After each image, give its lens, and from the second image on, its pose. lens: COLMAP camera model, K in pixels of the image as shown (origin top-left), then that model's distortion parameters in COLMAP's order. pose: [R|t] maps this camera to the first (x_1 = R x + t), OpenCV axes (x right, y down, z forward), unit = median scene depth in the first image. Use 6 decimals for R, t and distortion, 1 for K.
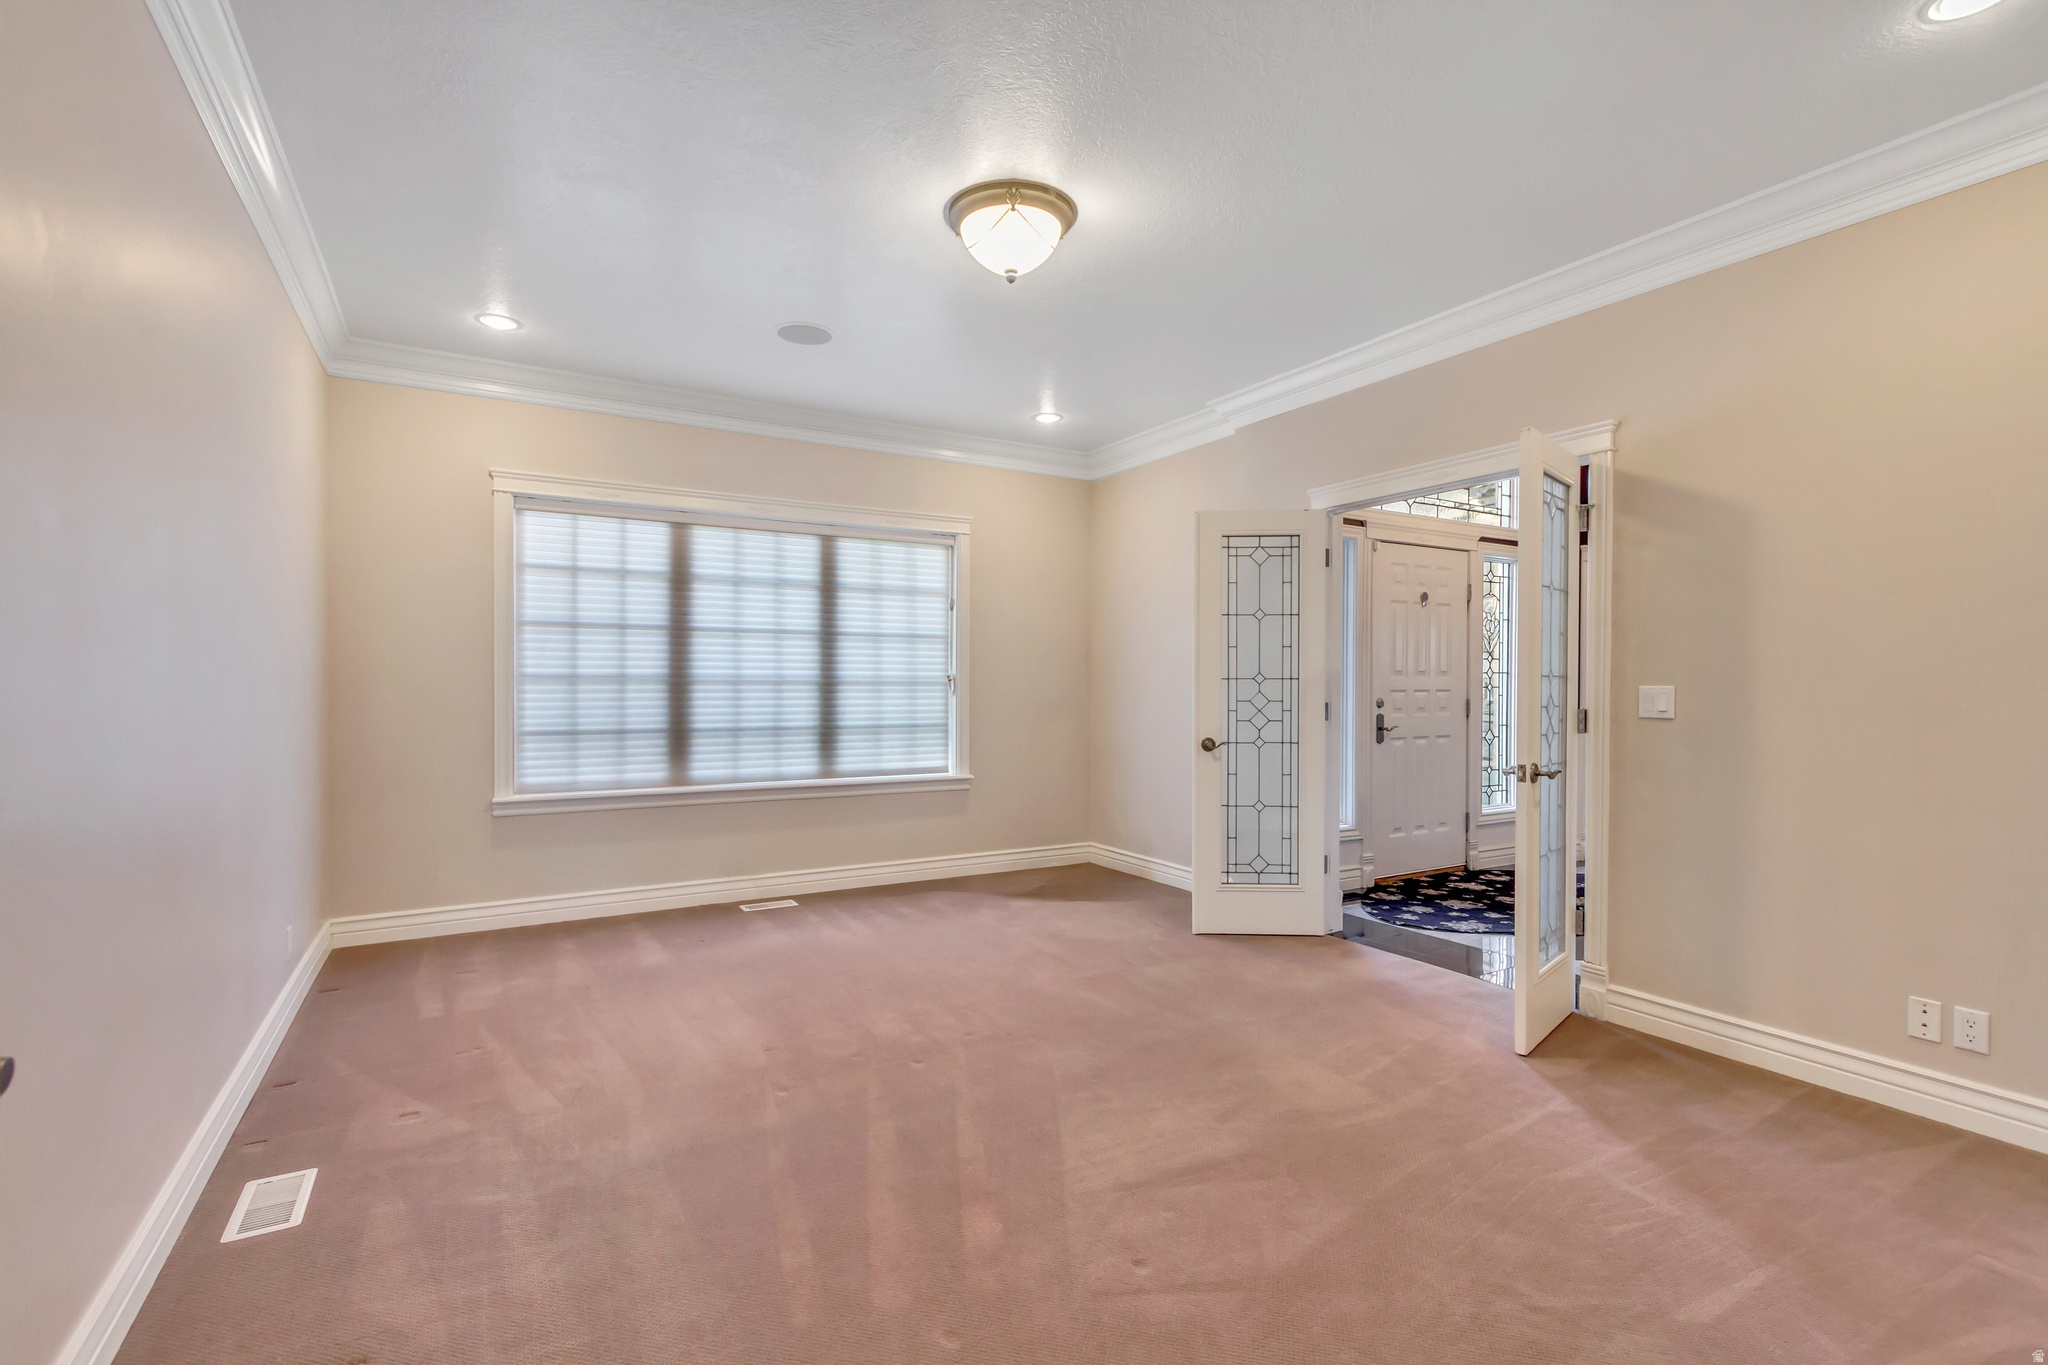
lens RADIAL K [[946.4, 0, 1019.6], [0, 946.4, 690.0], [0, 0, 1]] dist [0.000814, 0.000175]
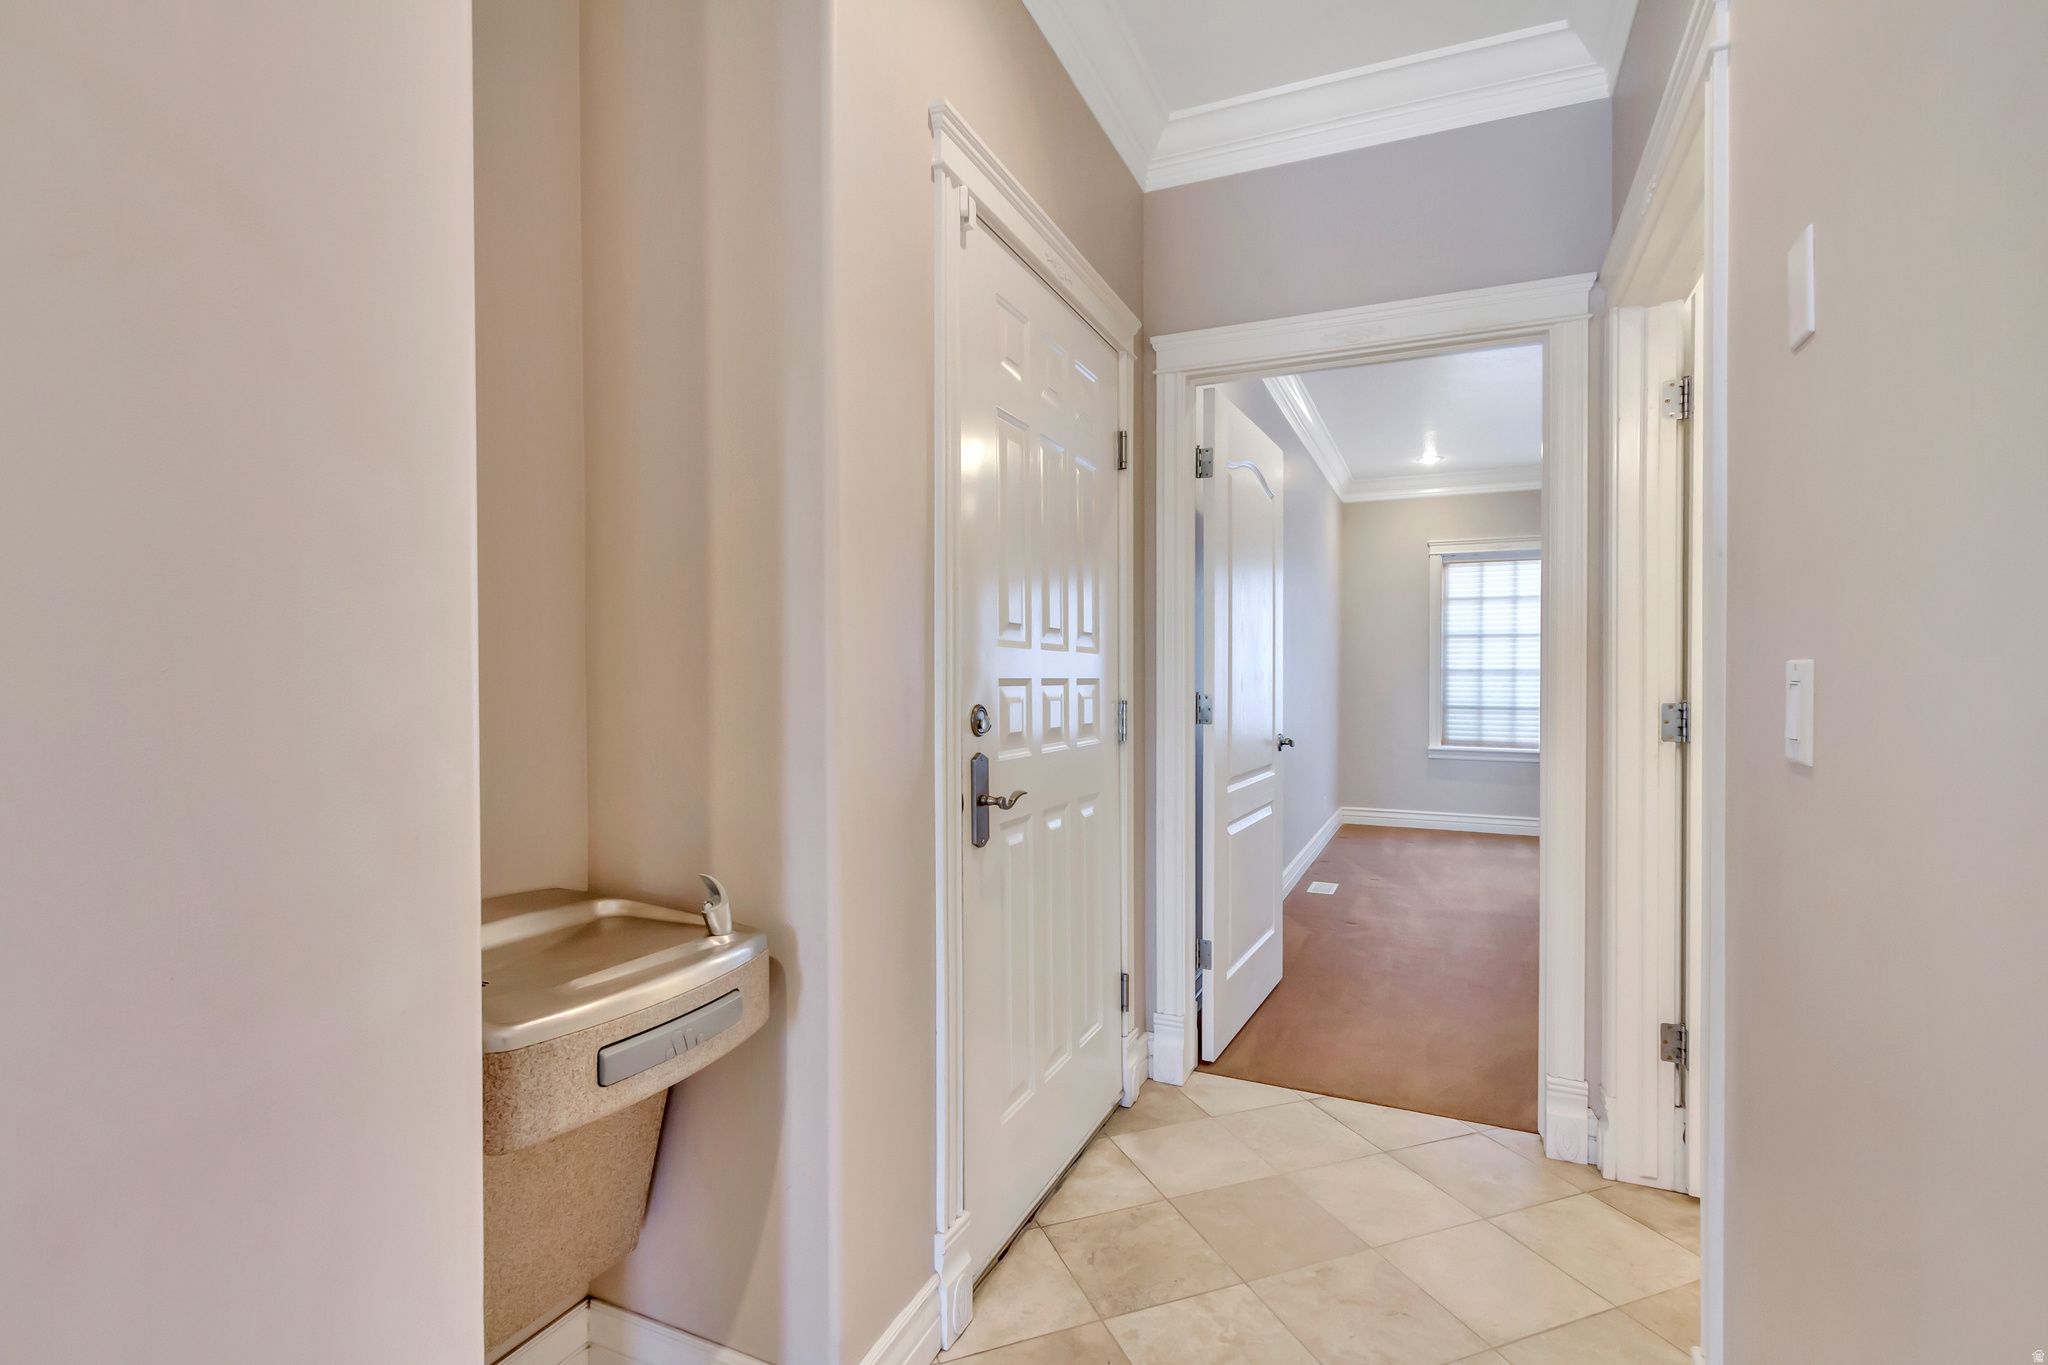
lens RADIAL K [[946.4, 0, 1028.6], [0, 946.4, 686.6], [0, 0, 1]] dist [0.000814, 0.000175]
pose [[0.584513, 0.009236, -0.811332, 0.352337], [-0.003398, 0.999954, 0.008935, 0.000500], [0.811377, -0.002466, 0.584518, -0.493621]]
